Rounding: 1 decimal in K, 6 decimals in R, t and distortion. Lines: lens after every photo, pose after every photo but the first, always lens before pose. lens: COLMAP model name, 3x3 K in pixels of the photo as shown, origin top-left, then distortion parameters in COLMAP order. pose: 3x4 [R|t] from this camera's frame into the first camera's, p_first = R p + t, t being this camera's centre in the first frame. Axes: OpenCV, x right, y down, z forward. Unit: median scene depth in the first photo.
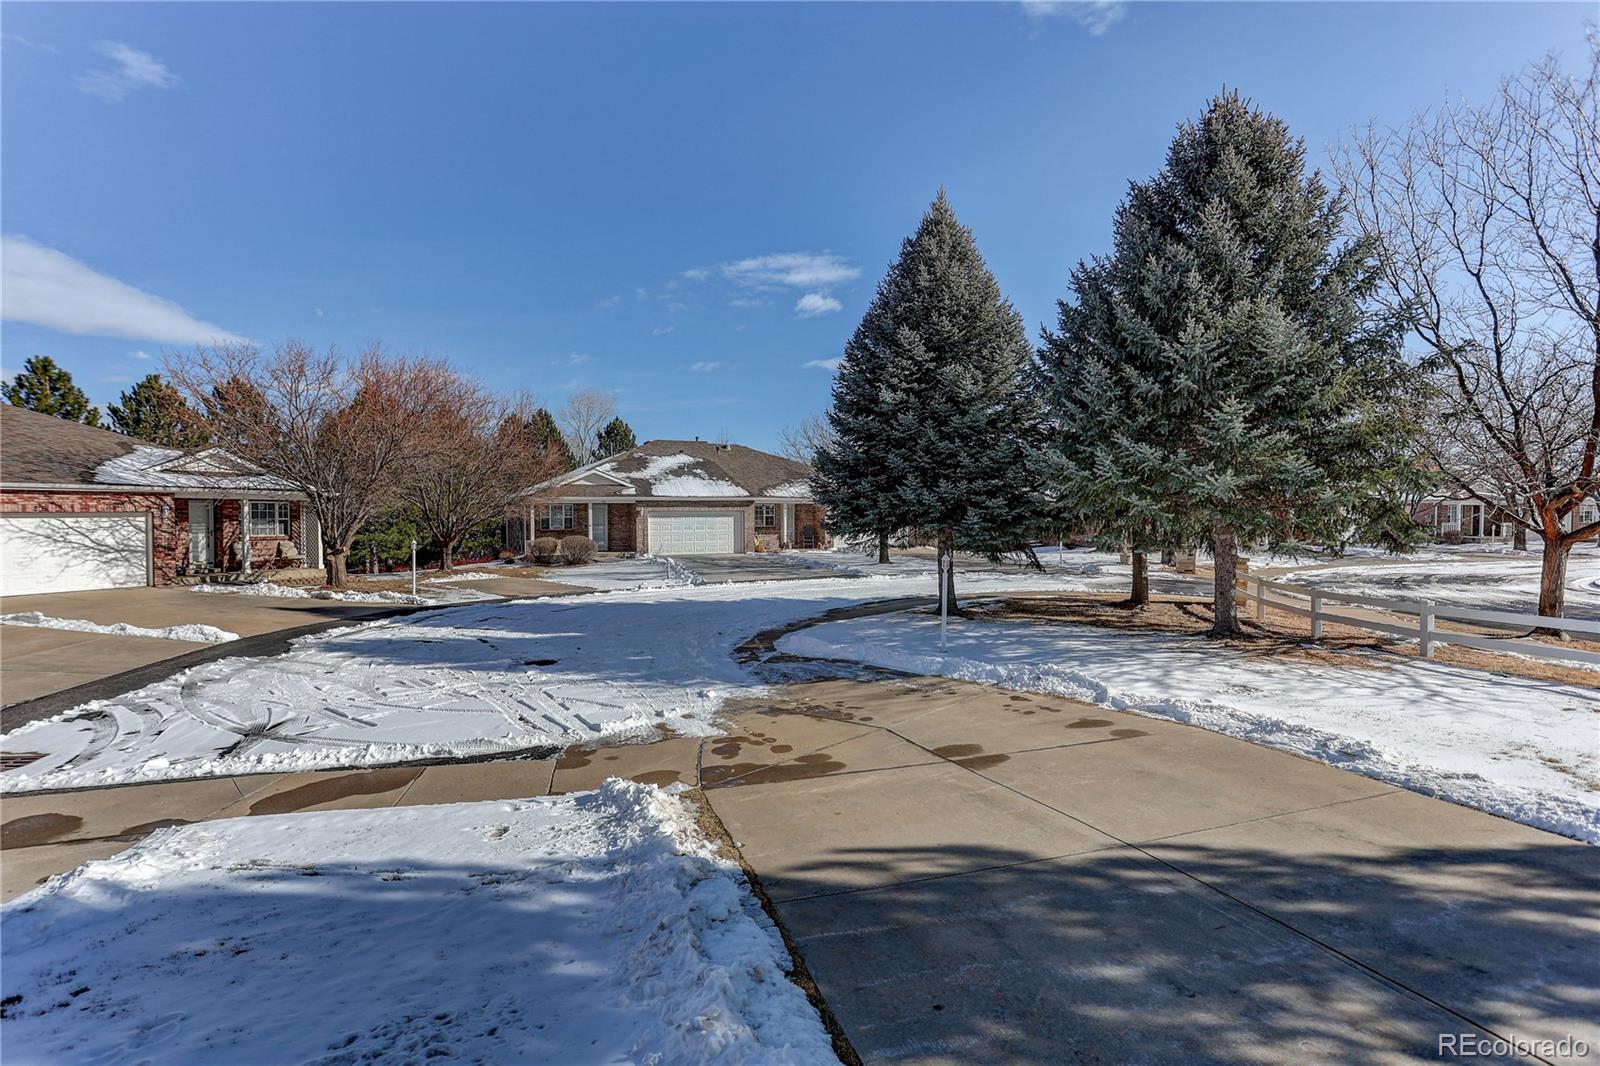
lens RADIAL K [[778.1, 0, 785.7], [0, 778.1, 517.6], [0, 0, 1]] dist [-0.055502, 0.033330]
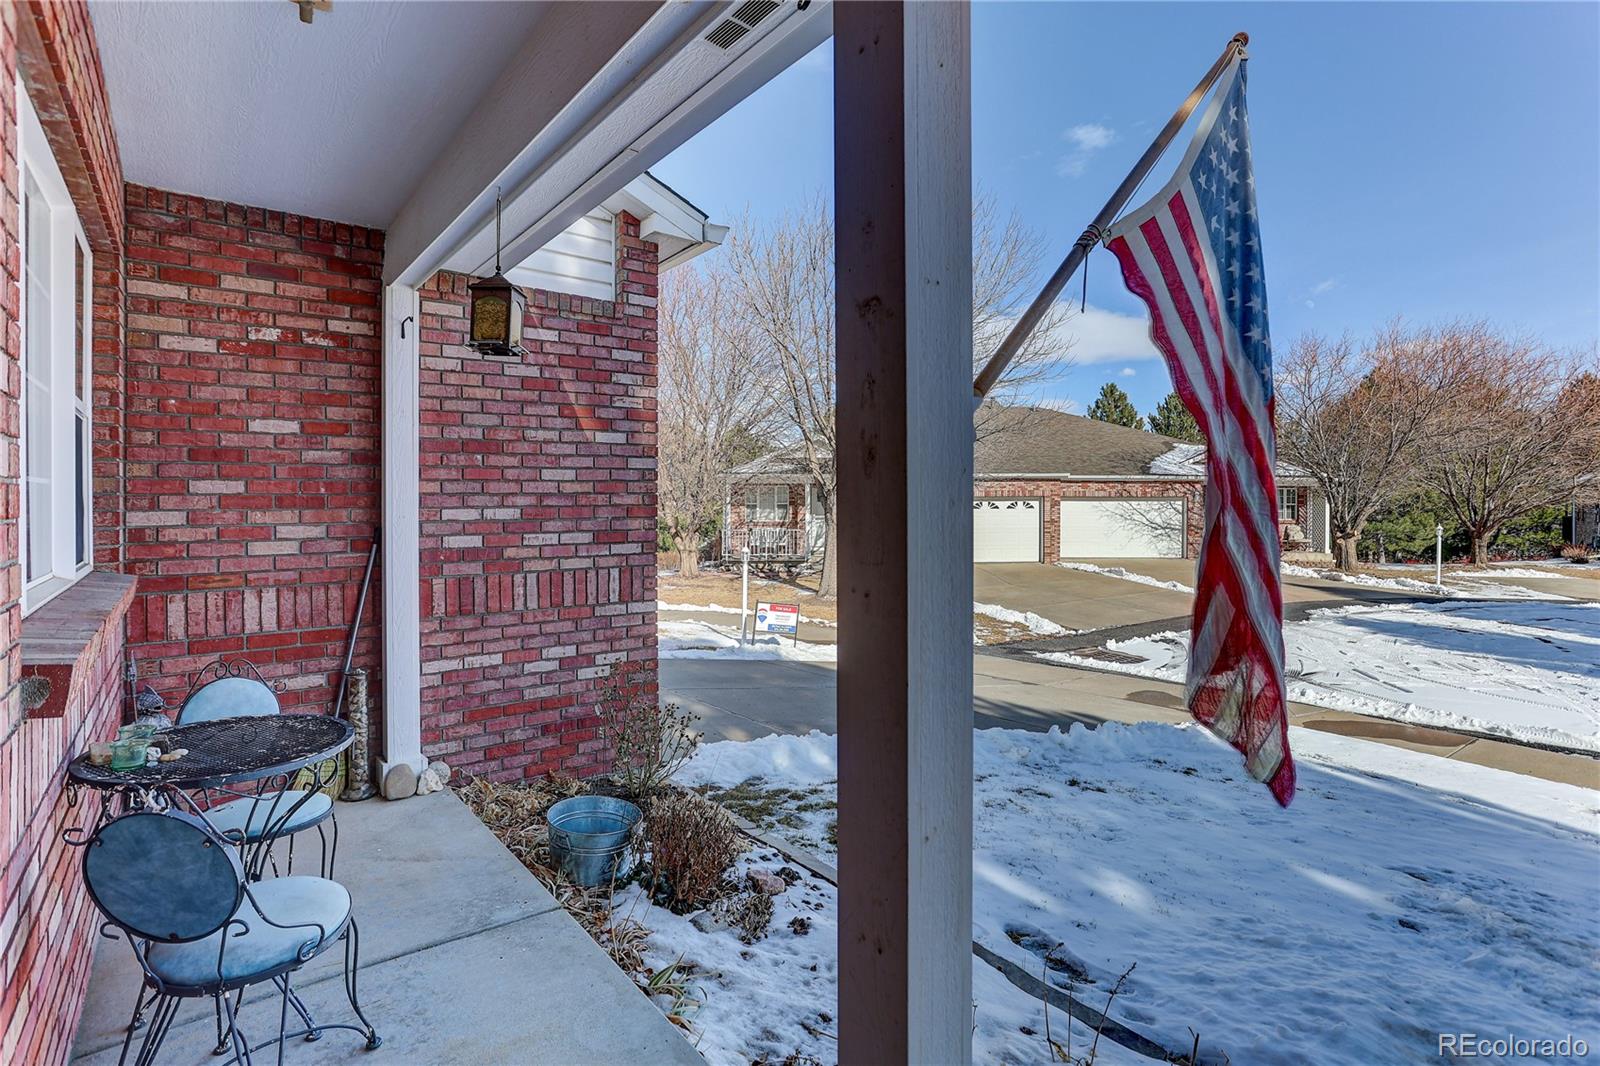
lens RADIAL K [[778.1, 0, 785.7], [0, 778.1, 517.6], [0, 0, 1]] dist [-0.055502, 0.033330]
pose [[0.415319, 0.011052, -0.909609, 0.020169], [-0.007253, 0.999935, 0.008838, 0.019807], [0.909647, 0.002927, 0.415372, -0.097939]]
